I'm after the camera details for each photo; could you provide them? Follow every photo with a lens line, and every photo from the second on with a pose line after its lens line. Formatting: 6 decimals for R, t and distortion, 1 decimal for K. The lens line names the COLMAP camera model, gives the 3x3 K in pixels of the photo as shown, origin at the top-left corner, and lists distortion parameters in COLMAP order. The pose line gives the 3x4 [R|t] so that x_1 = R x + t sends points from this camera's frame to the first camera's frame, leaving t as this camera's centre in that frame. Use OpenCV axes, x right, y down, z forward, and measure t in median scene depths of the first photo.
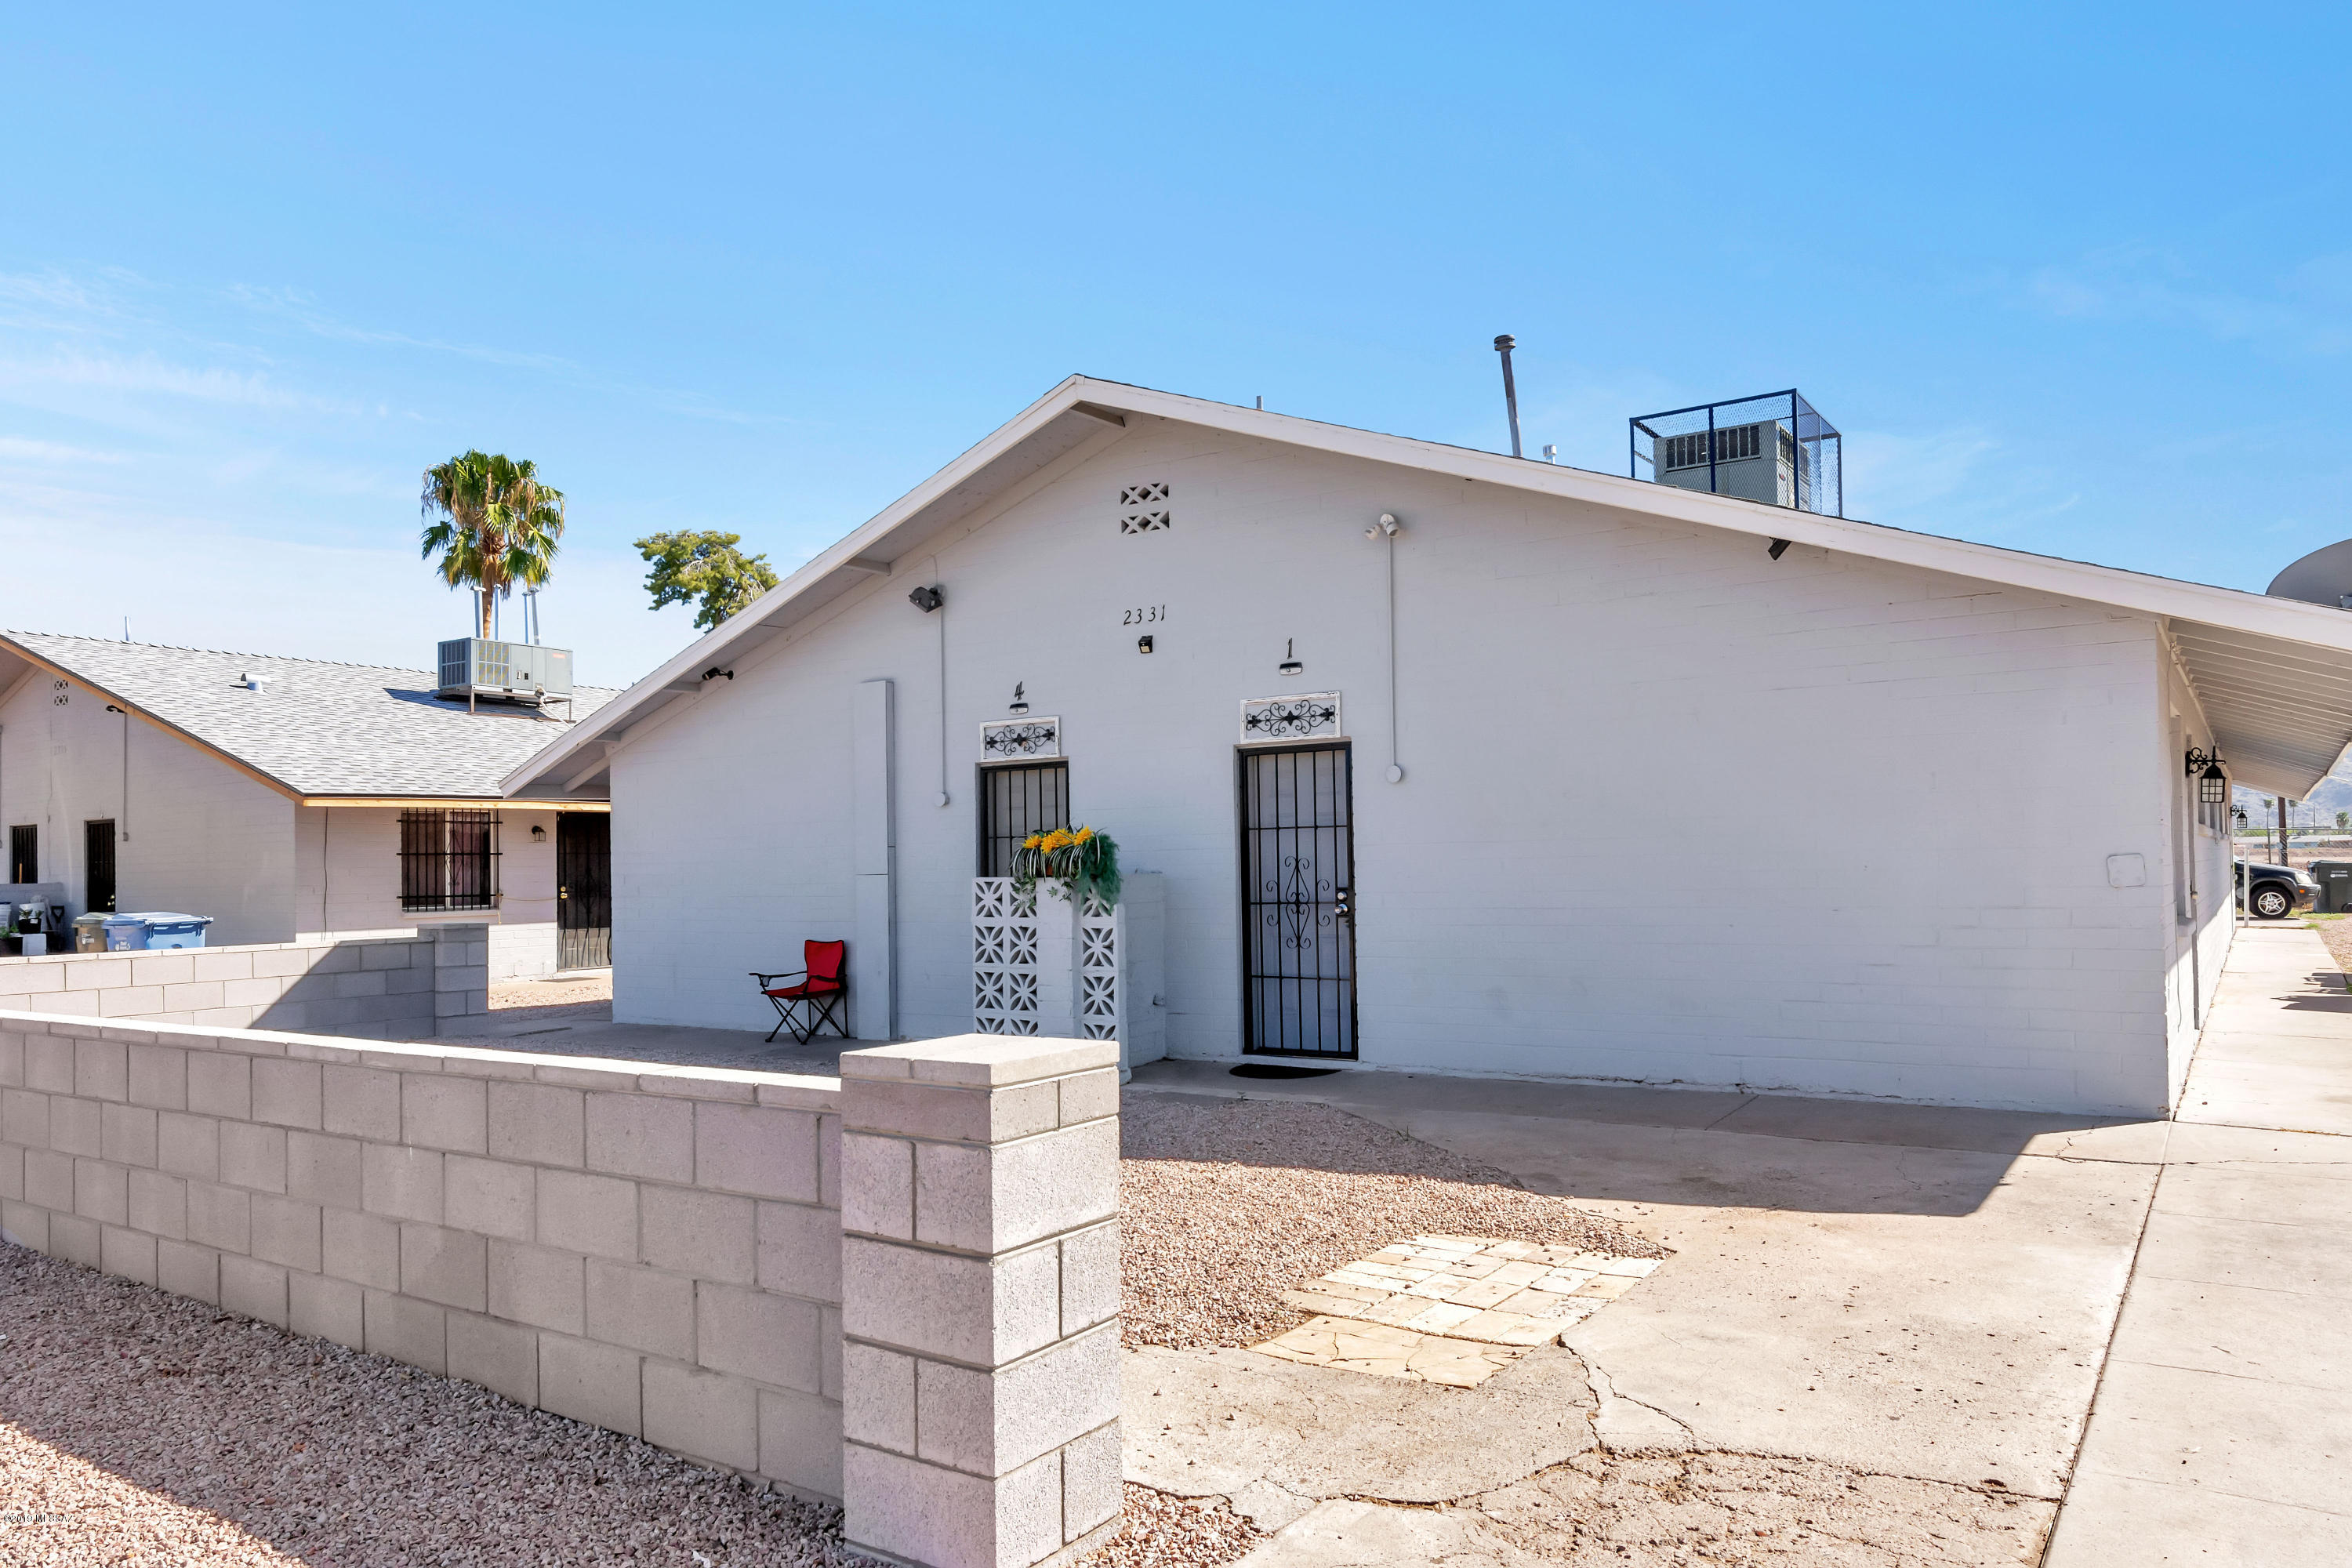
lens RADIAL K [[1574.2, 0, 1178.1], [0, 1574.2, 842.6], [0, 0, 1]] dist [-0.000732, 0.000379]
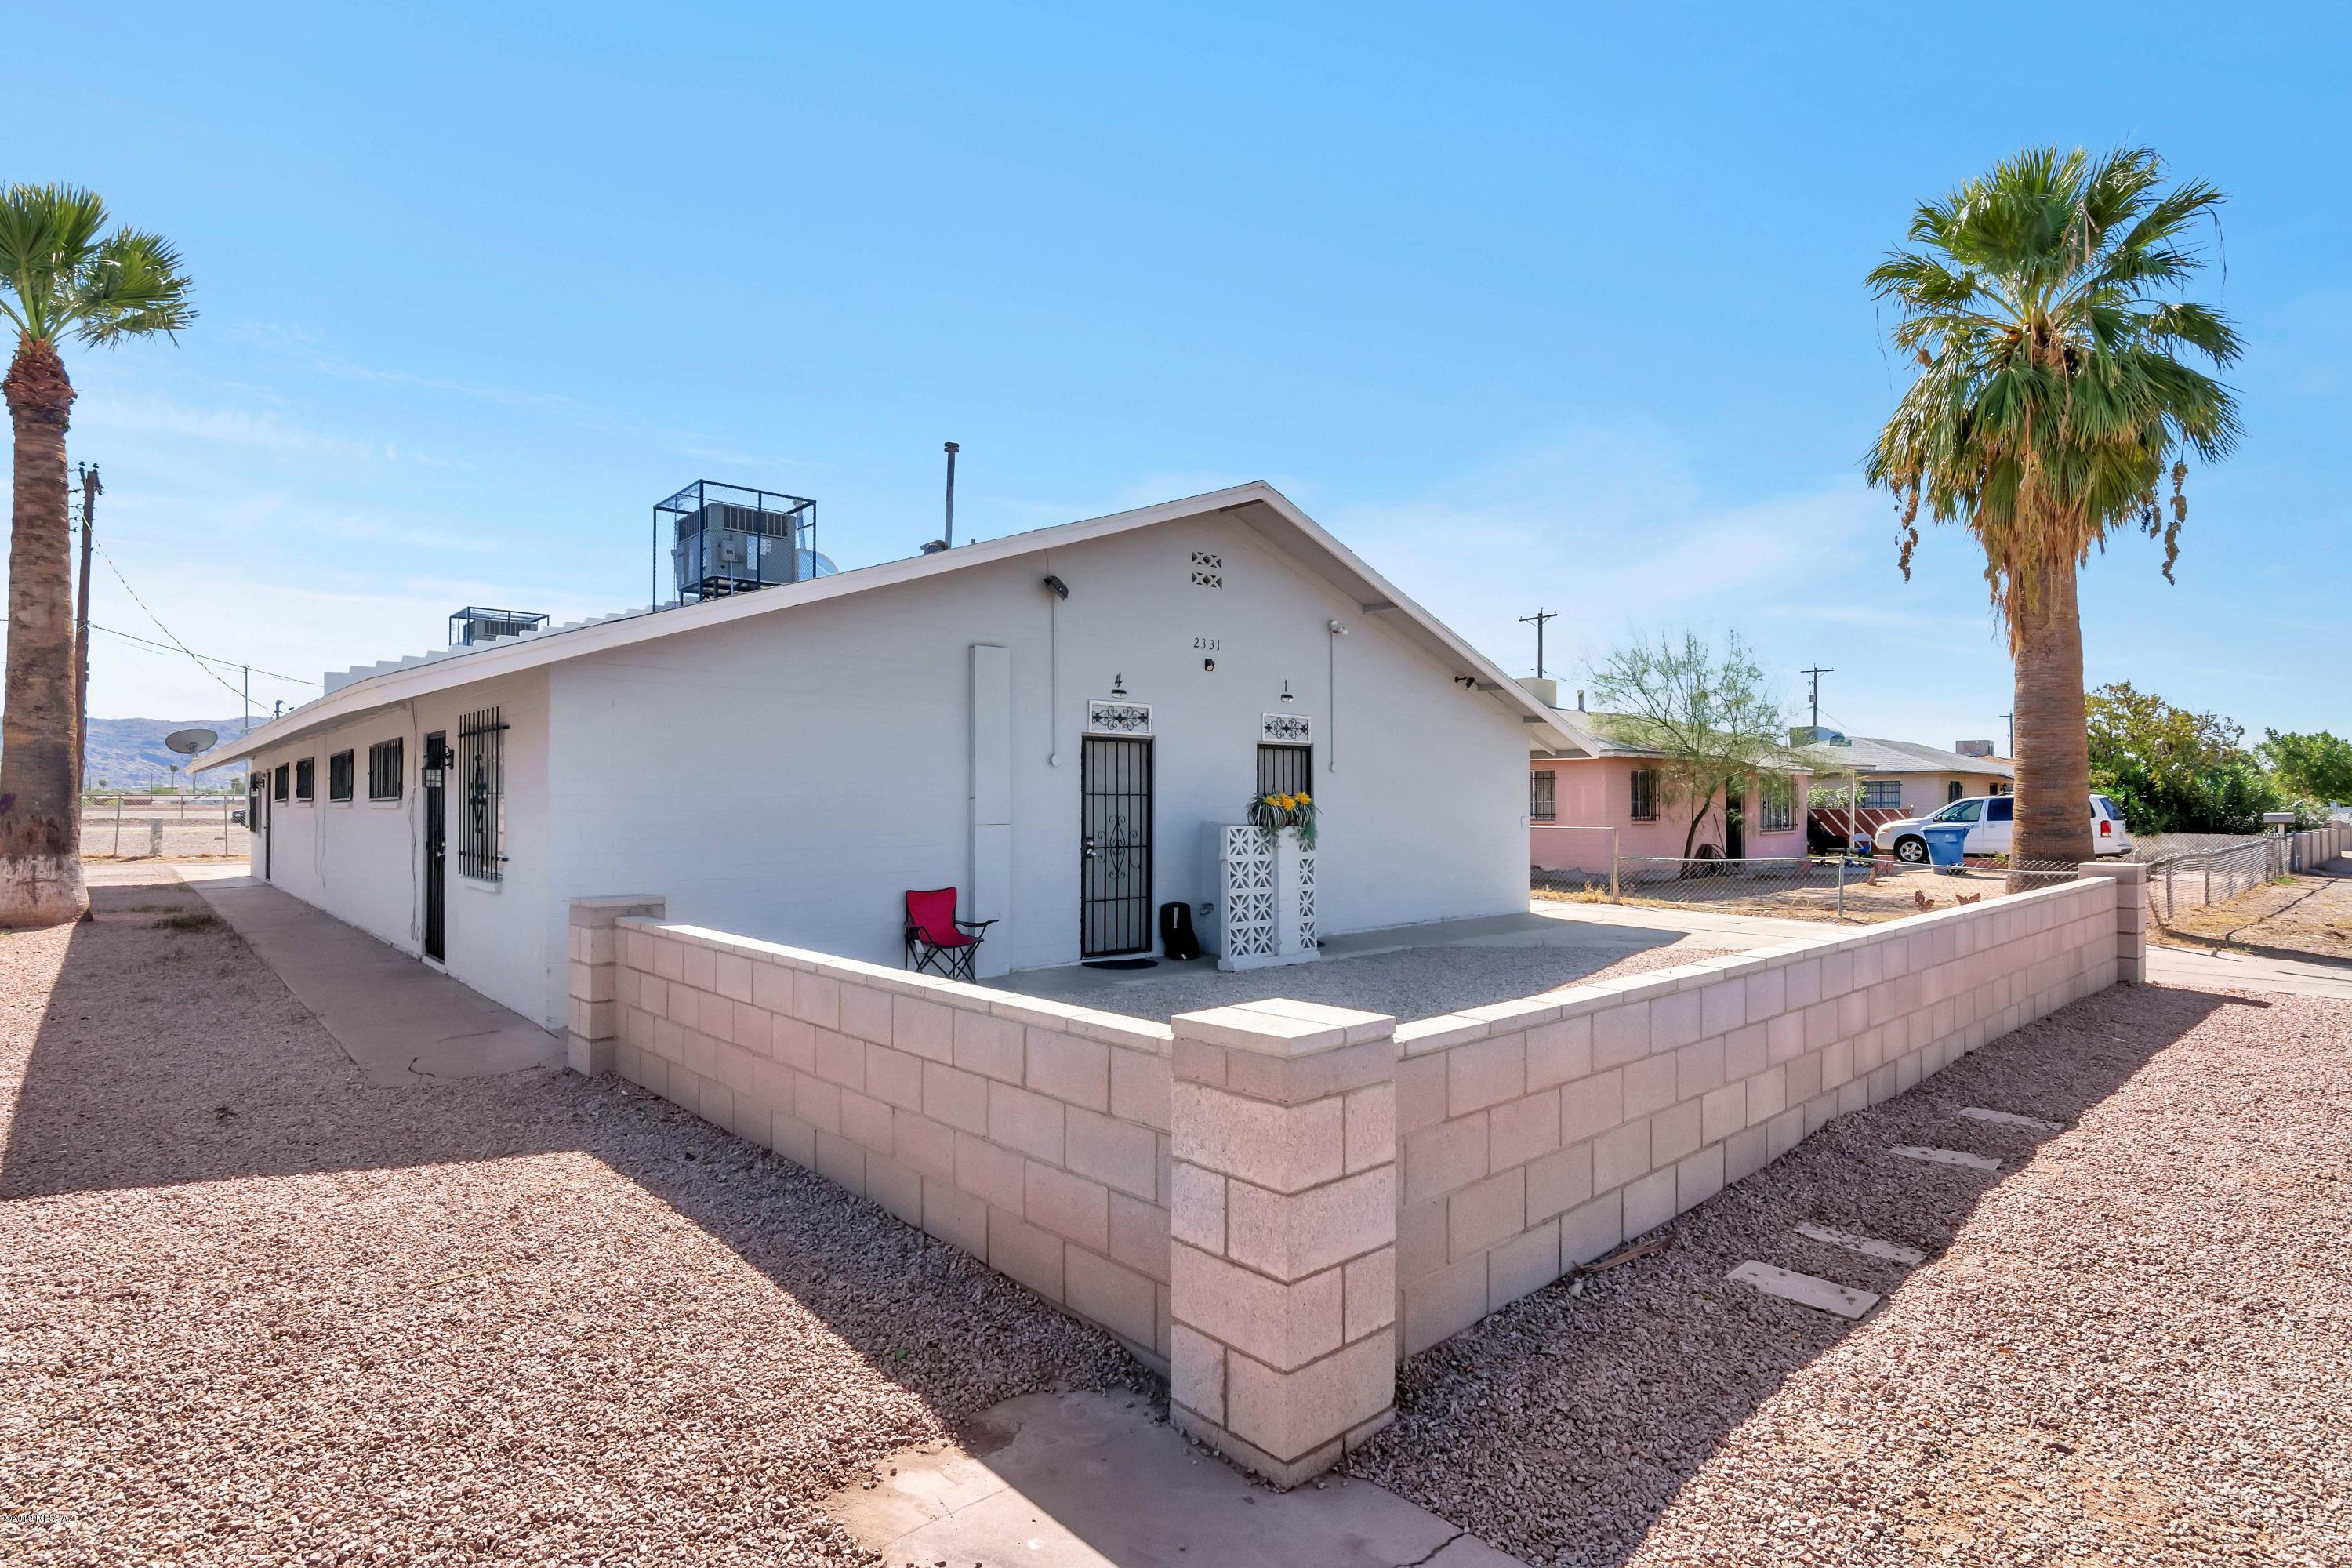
lens RADIAL K [[1172.3, 0, 1176.8], [0, 1172.3, 798.2], [0, 0, 1]] dist [0.037064, 0.000059]
pose [[0.228634, 0.020639, 0.973294, -1.076783], [-0.018208, 0.999691, -0.016922, 0.015380], [-0.973342, -0.013853, 0.228939, 0.783886]]
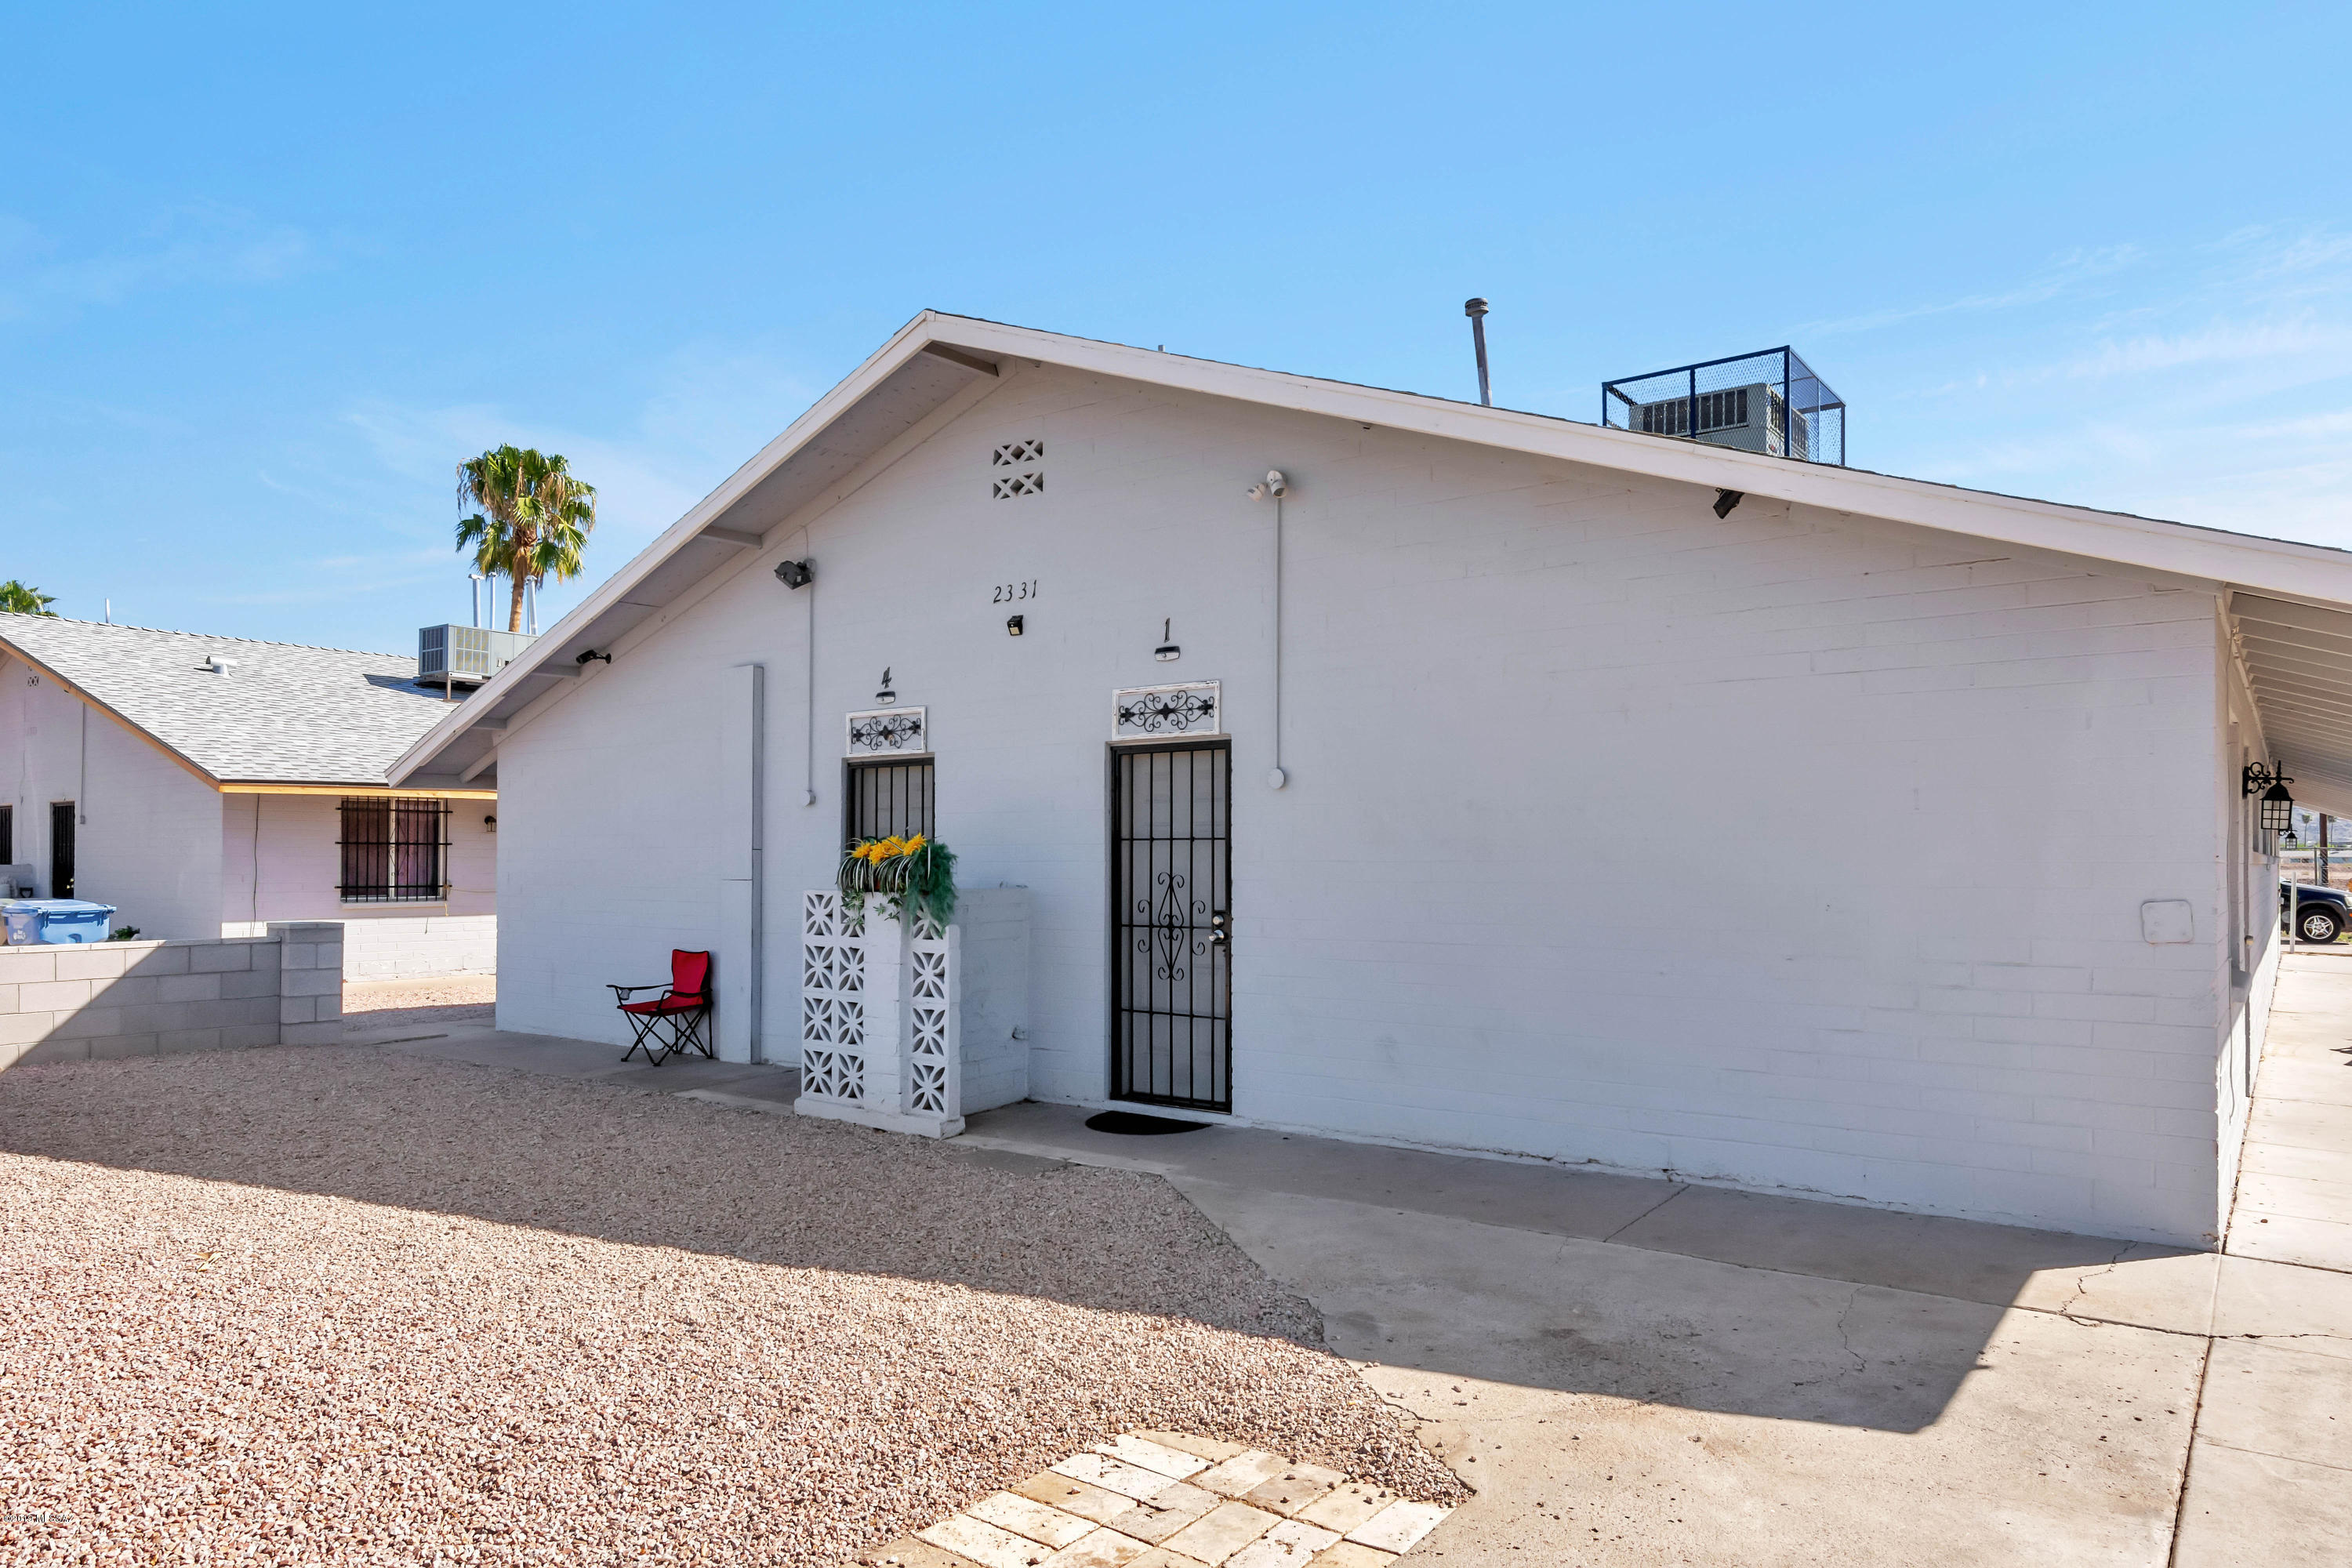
lens RADIAL K [[1483.7, 0, 1173.7], [0, 1483.7, 848.0], [0, 0, 1]] dist [0.001881, 0.000146]
pose [[0.998828, 0.018241, -0.044822, 0.106775], [-0.017891, 0.999806, 0.008179, -0.010638], [0.044962, -0.007368, 0.998962, 0.180983]]
